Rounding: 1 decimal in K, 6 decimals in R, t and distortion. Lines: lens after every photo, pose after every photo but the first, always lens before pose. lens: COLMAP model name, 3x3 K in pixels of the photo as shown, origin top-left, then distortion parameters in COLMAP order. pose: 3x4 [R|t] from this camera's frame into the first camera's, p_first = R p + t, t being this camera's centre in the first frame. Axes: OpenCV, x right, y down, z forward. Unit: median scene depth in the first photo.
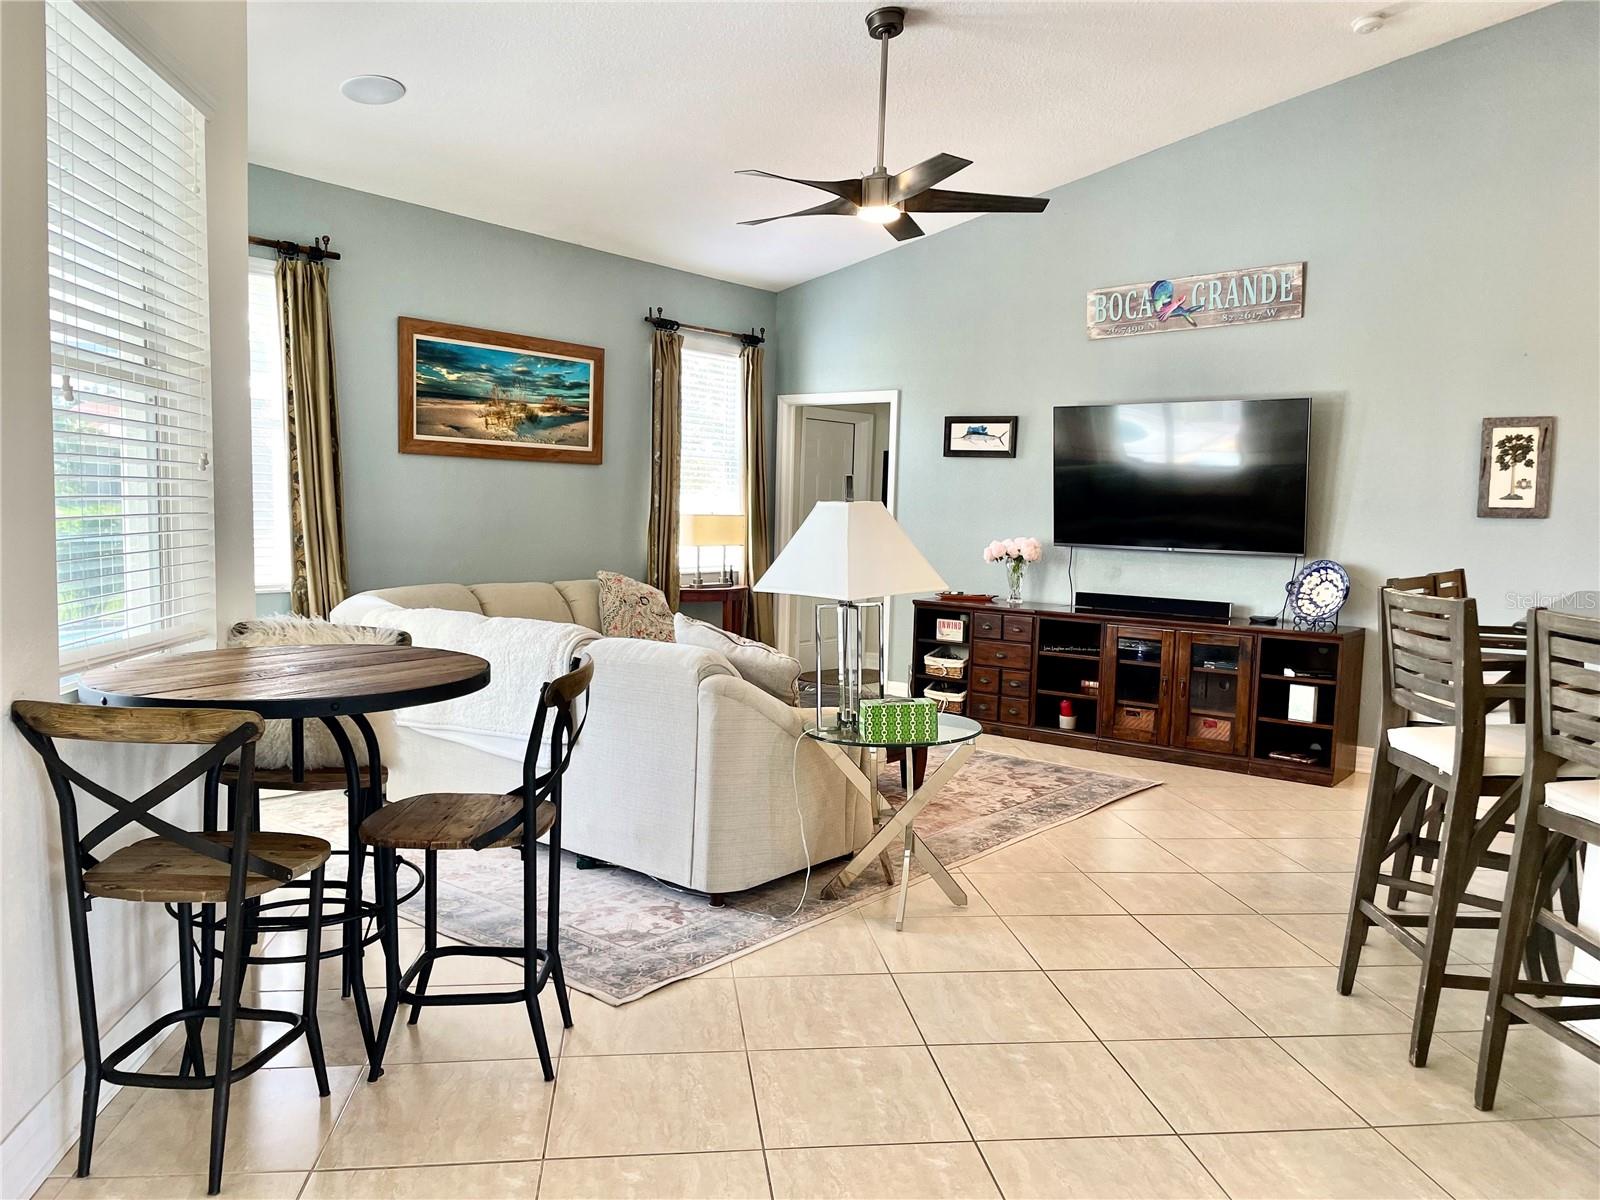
lens RADIAL K [[1206.2, 0, 804.2], [0, 1206.2, 618.6], [0, 0, 1]] dist [0.091207, -0.118597]
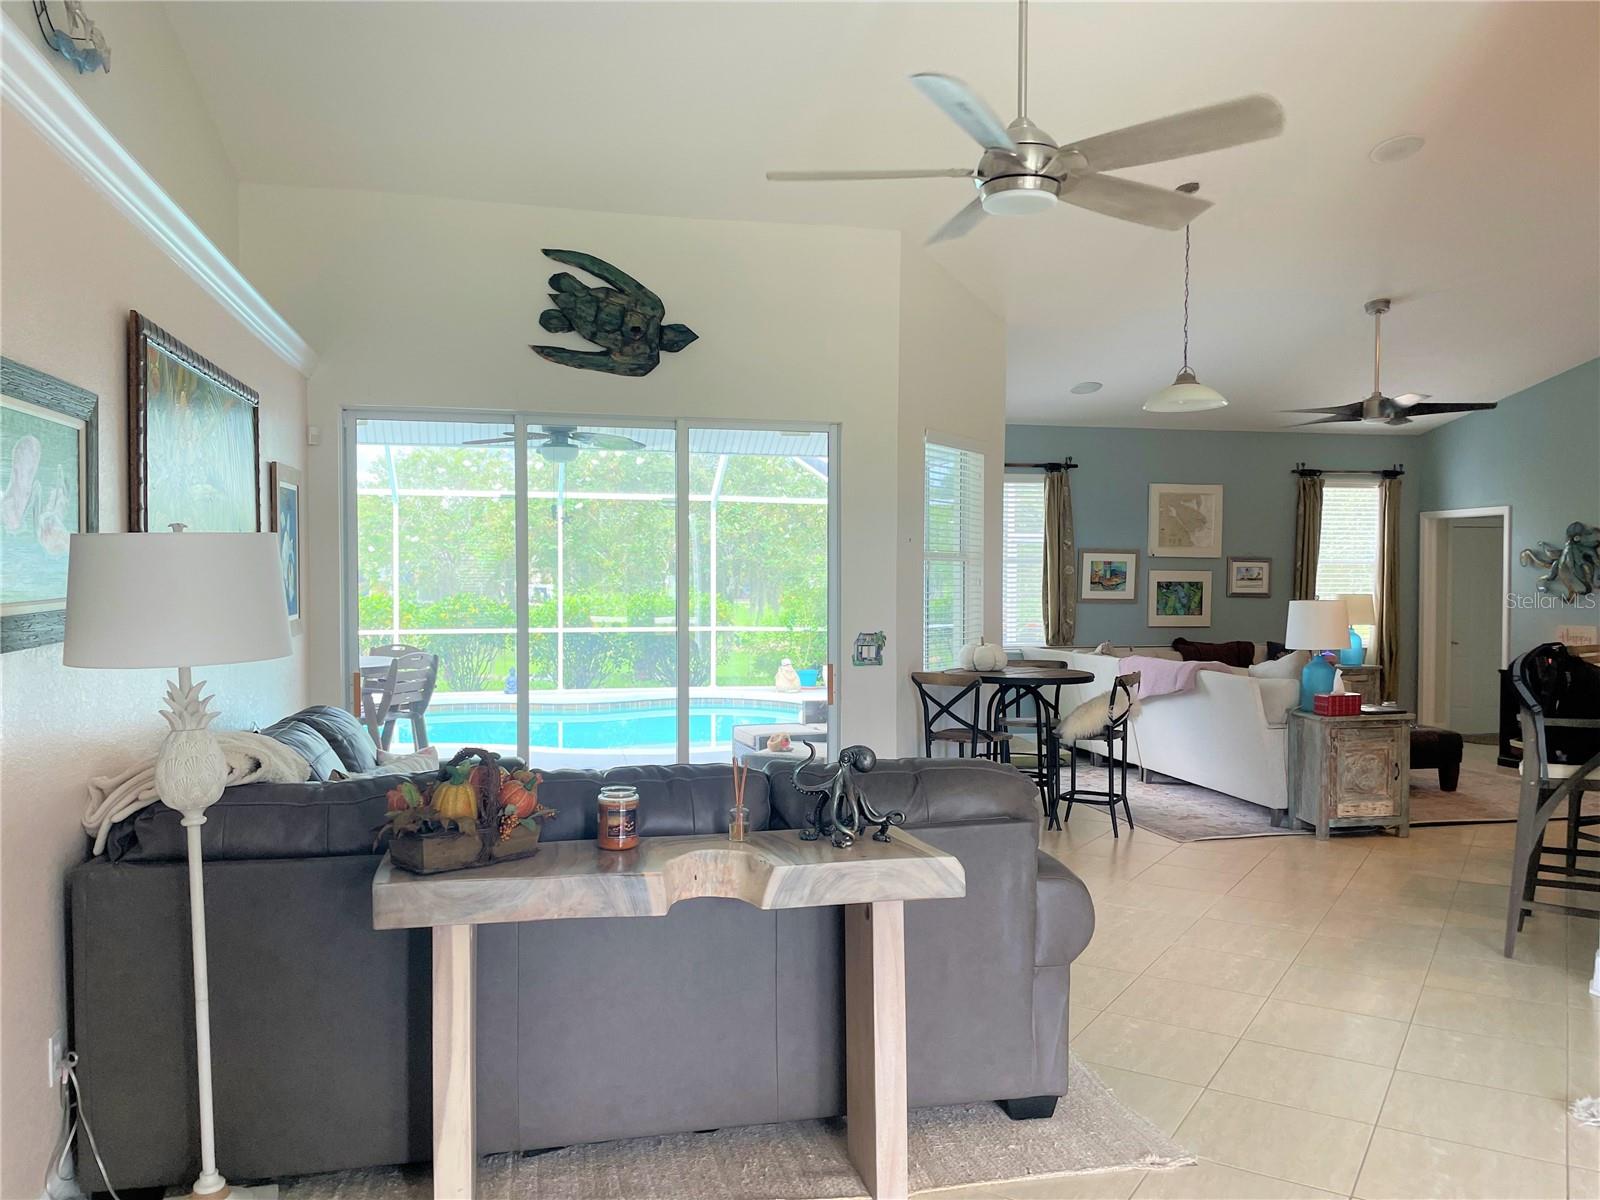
lens RADIAL K [[1206.2, 0, 804.2], [0, 1206.2, 618.6], [0, 0, 1]] dist [0.091207, -0.118597]
pose [[0.776914, -0.004247, -0.629593, 0.363307], [-0.043696, 0.997202, -0.060647, 0.046284], [0.628089, 0.074629, 0.774554, -0.525020]]
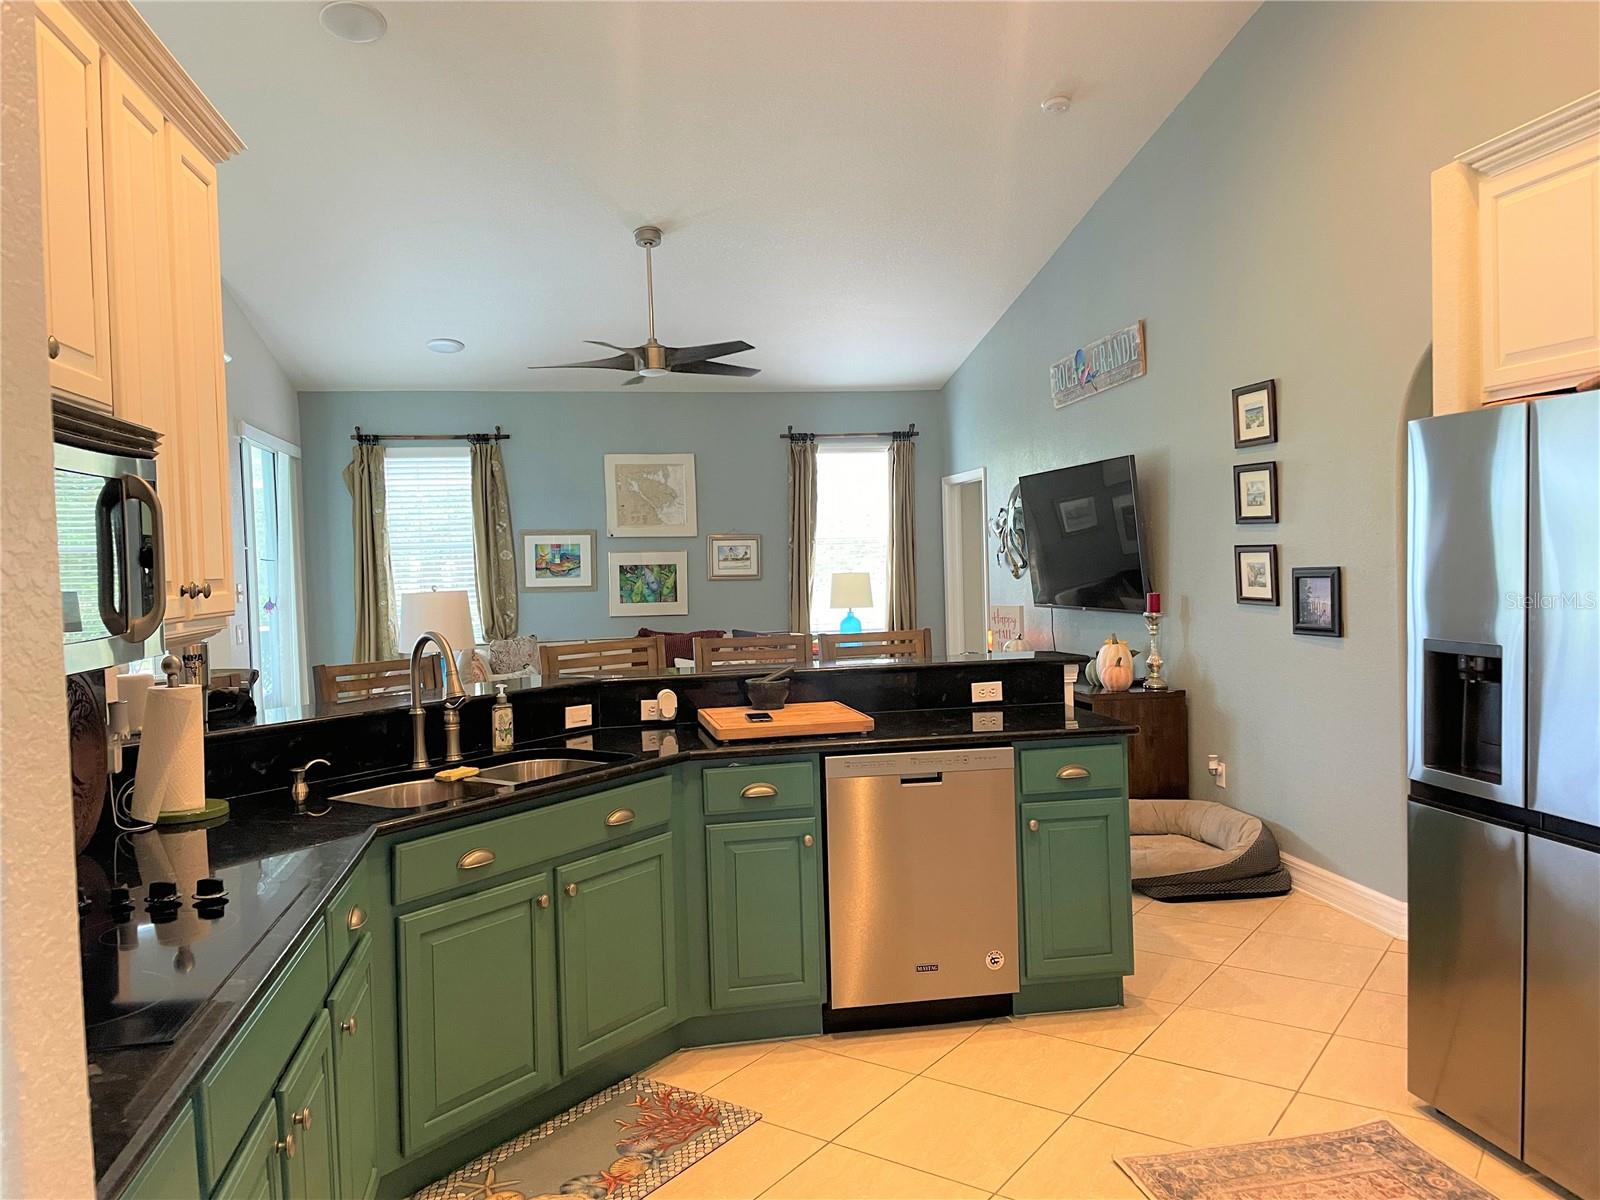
lens RADIAL K [[1206.2, 0, 804.2], [0, 1206.2, 618.6], [0, 0, 1]] dist [0.091207, -0.118597]
pose [[0.743963, -0.015622, -0.668038, 0.804216], [-0.018208, 0.998882, -0.043635, 0.001405], [0.667973, 0.044626, 0.742847, 0.082832]]
